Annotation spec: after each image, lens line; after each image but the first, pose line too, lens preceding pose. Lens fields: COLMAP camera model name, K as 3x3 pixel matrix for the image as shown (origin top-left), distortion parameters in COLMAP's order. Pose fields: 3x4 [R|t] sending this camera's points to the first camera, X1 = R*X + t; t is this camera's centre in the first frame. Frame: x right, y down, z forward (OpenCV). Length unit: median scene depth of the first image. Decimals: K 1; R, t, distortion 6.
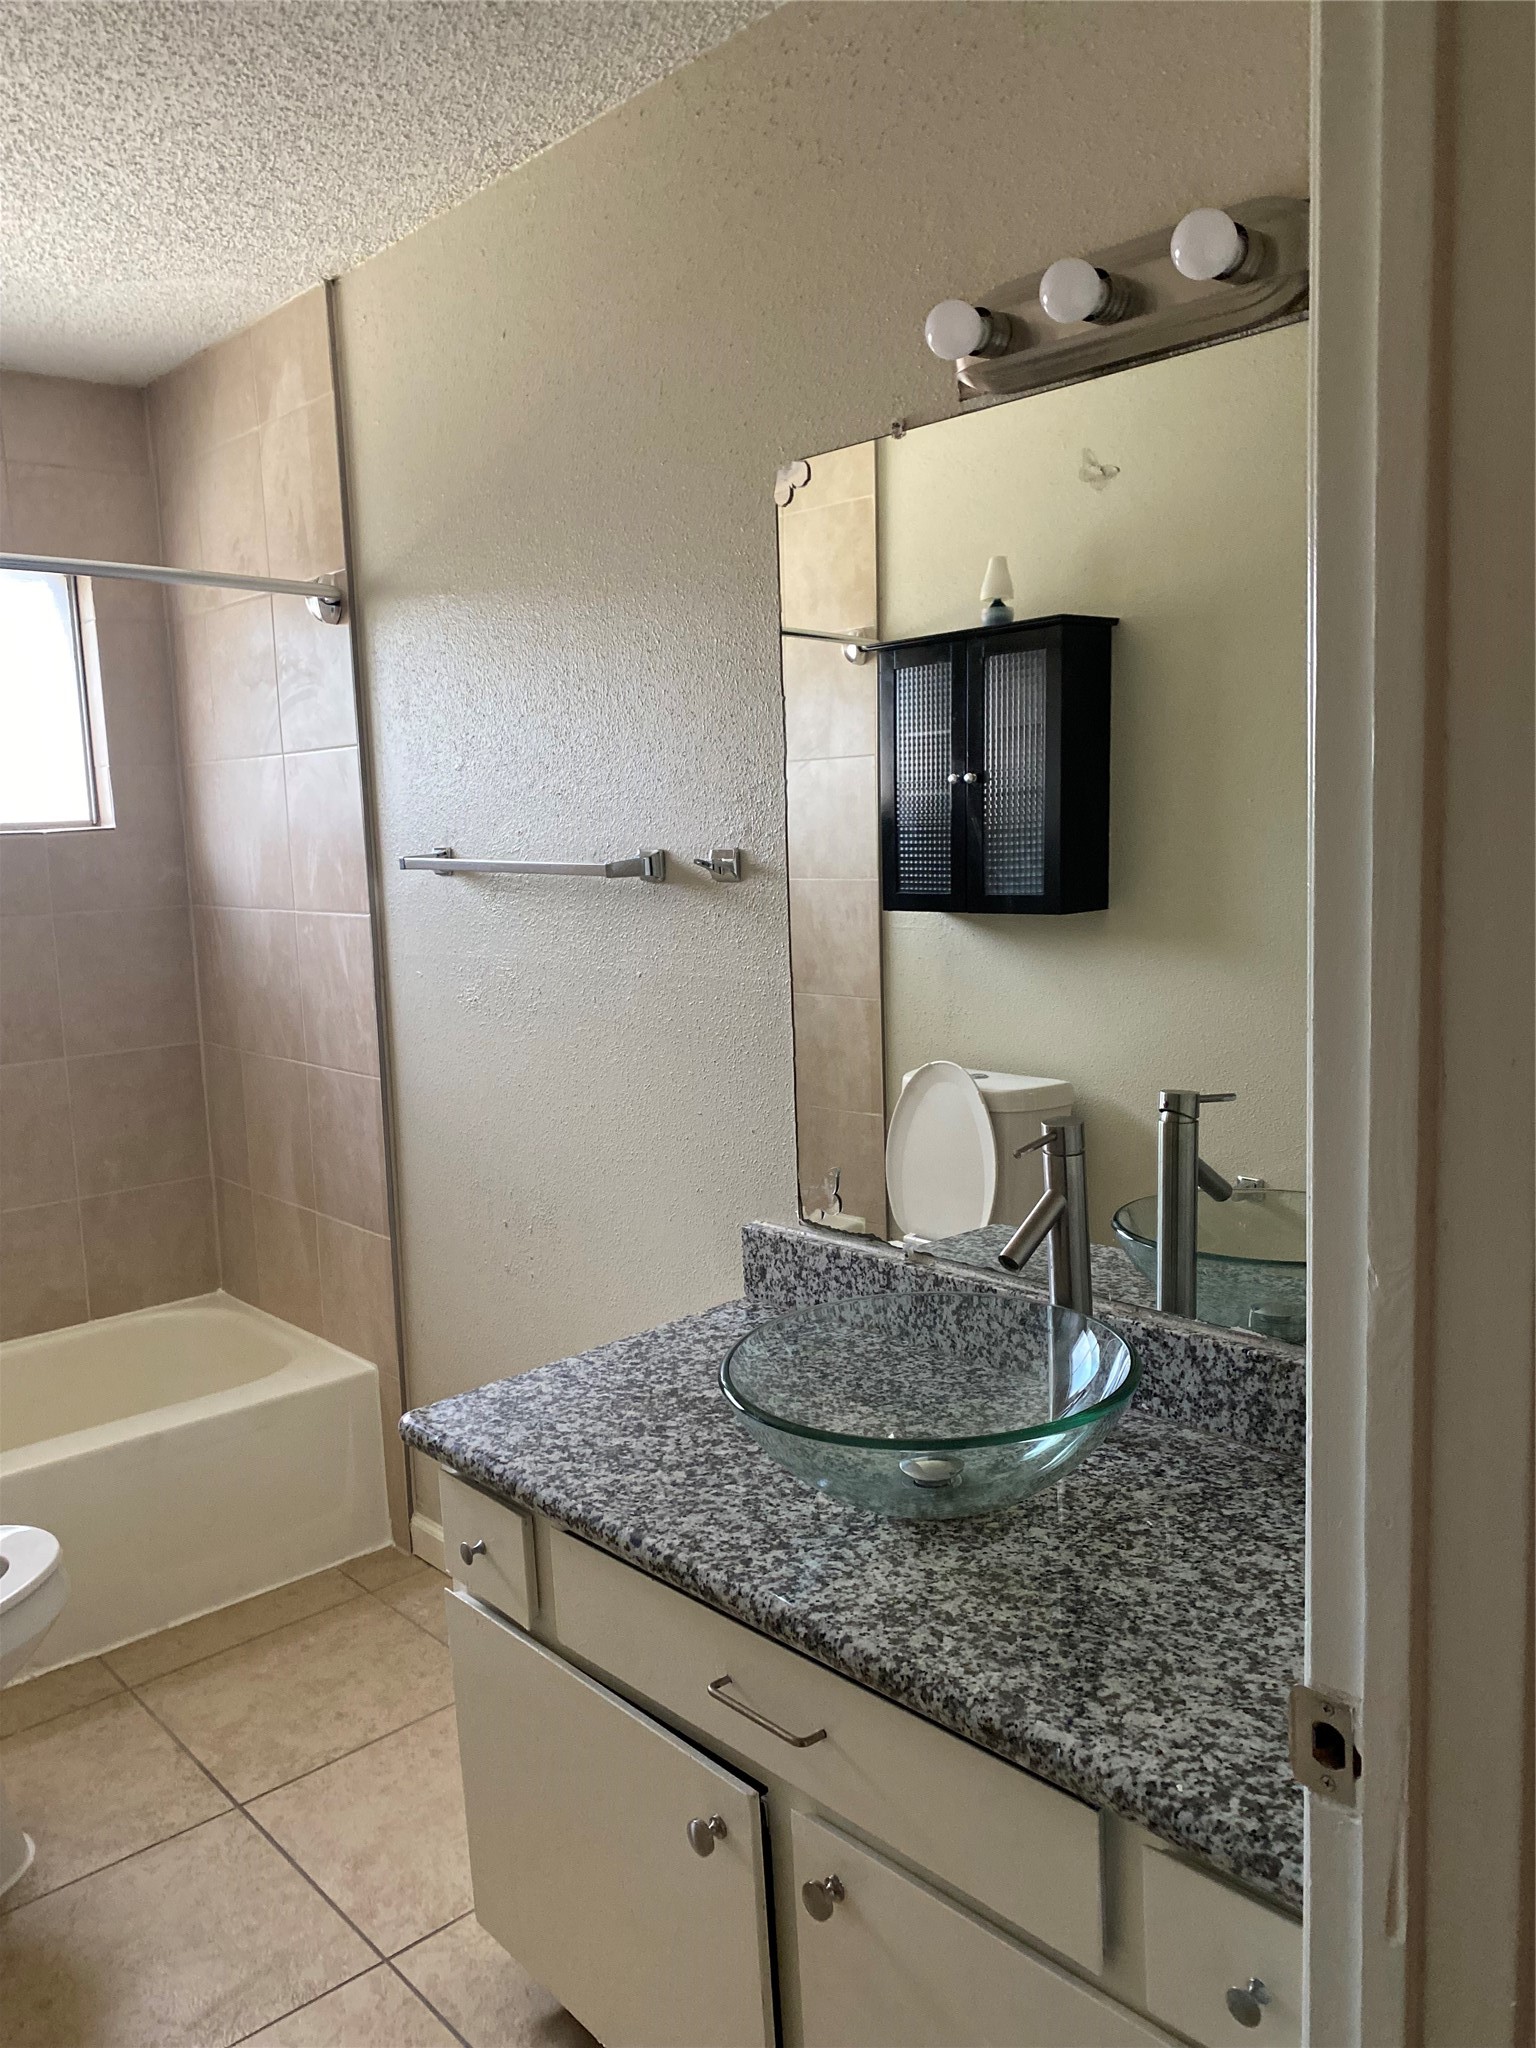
lens RADIAL K [[1529.3, 0, 774.0], [0, 1529.3, 1014.3], [0, 0, 1]] dist [0.022701, -0.030536]
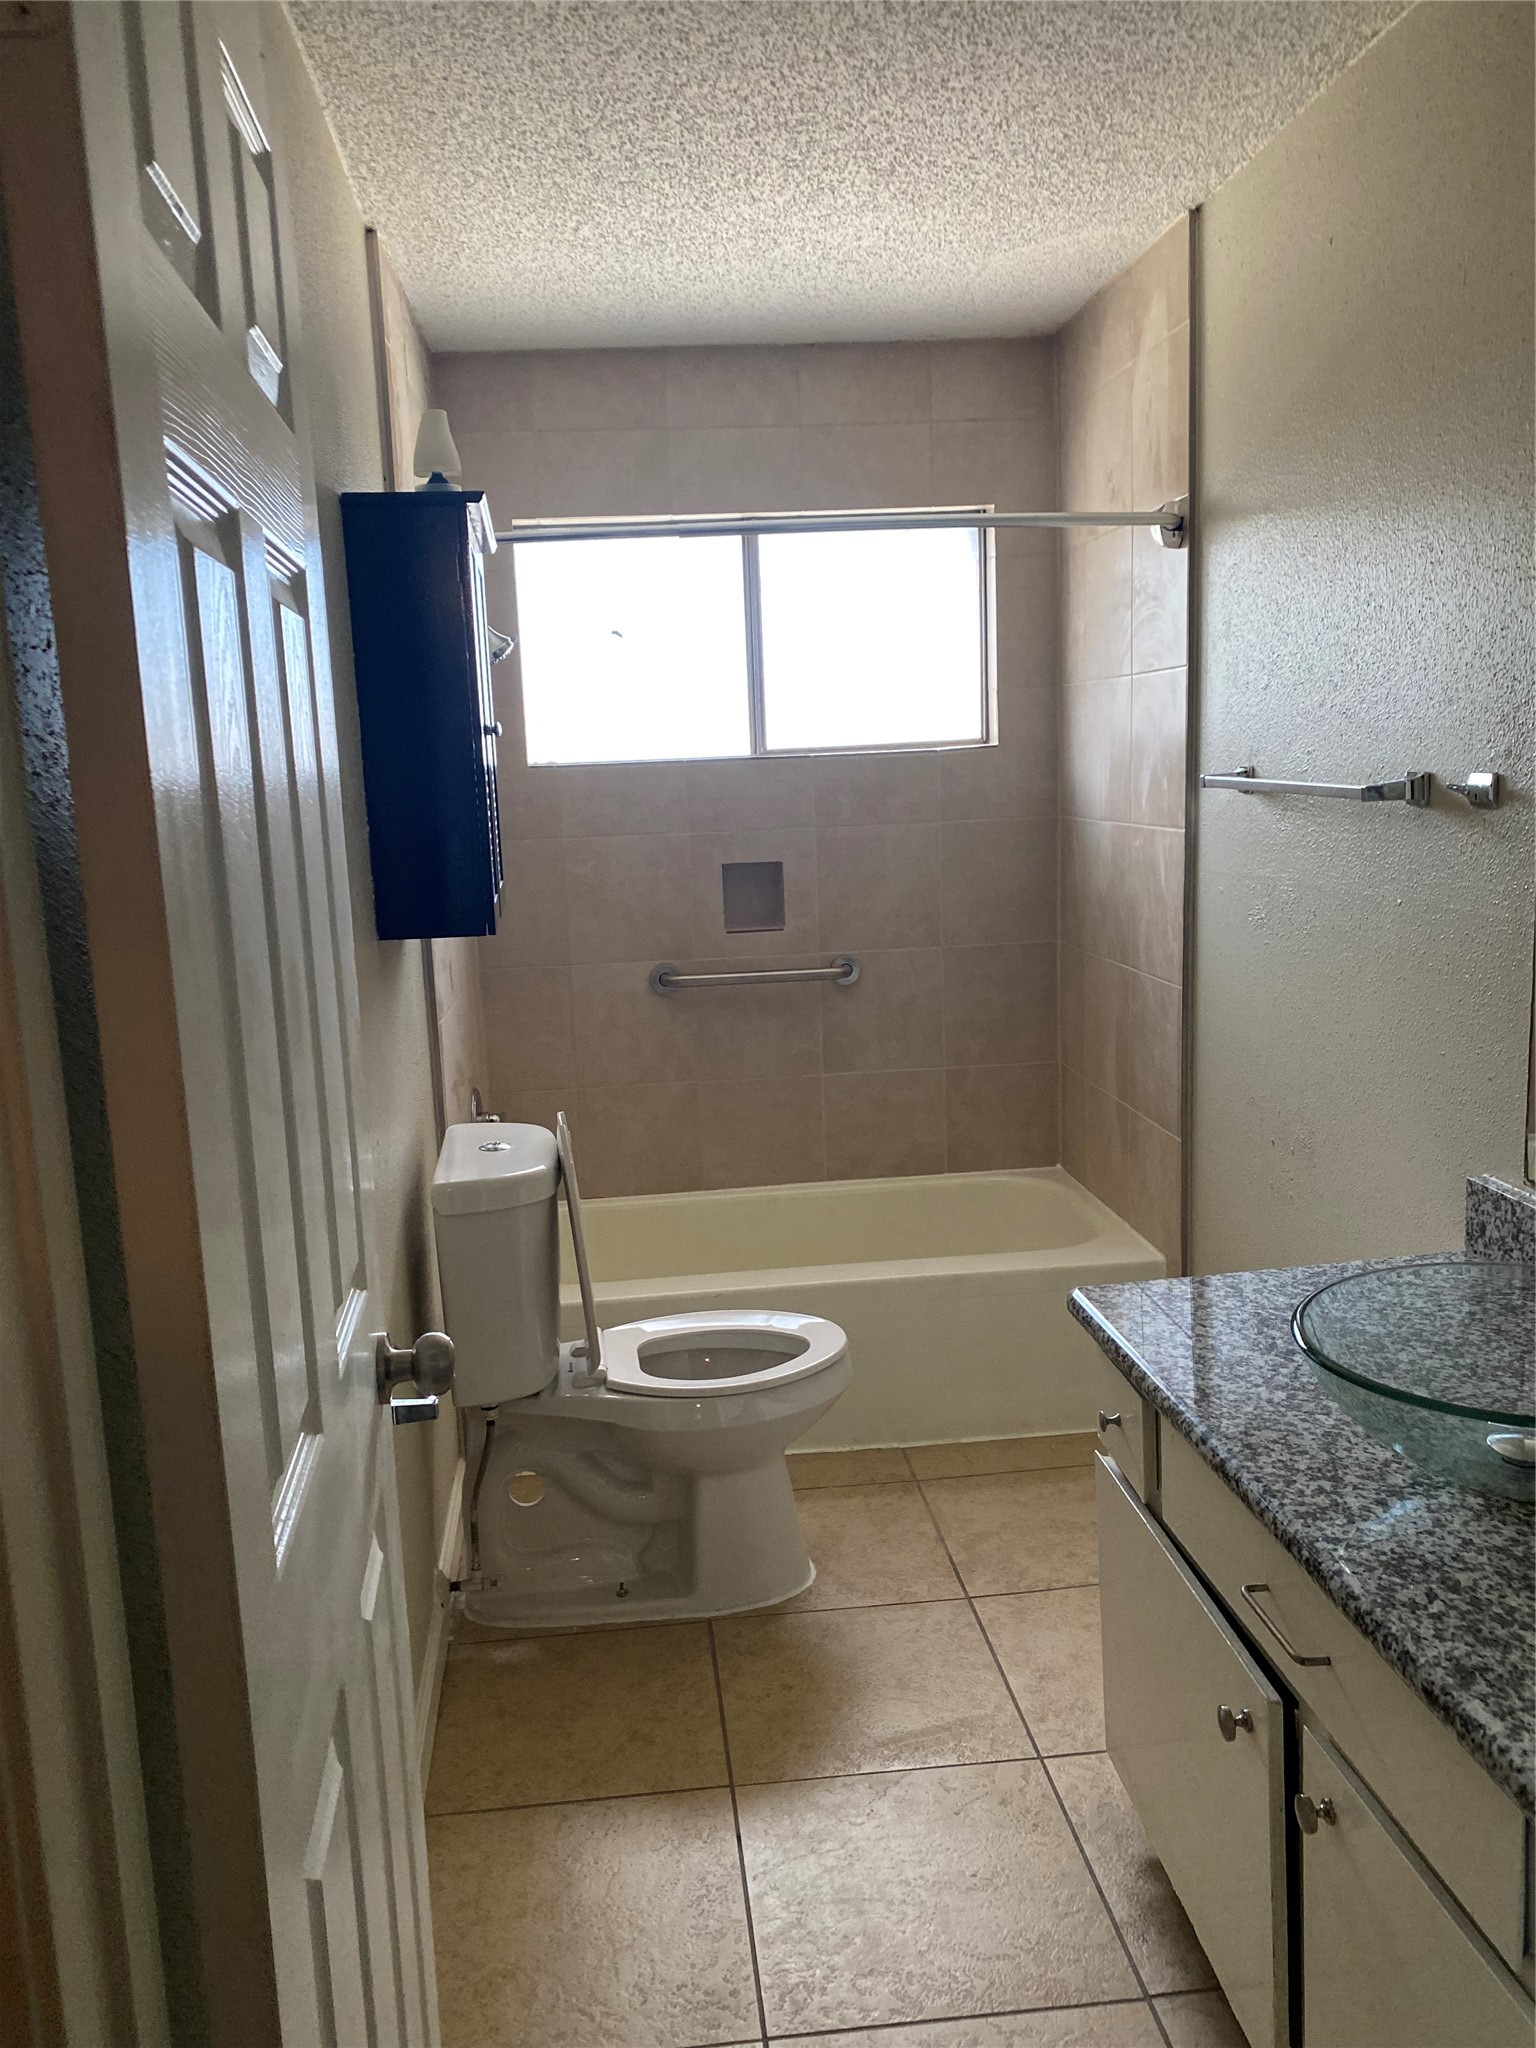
lens RADIAL K [[1529.3, 0, 748.6], [0, 1529.3, 1011.8], [0, 0, 1]] dist [0.022701, -0.030536]
pose [[0.801102, 0.099654, -0.590173, 0.161968], [-0.063612, 0.994633, 0.081602, -0.010877], [0.595138, -0.027830, 0.803142, -0.020813]]
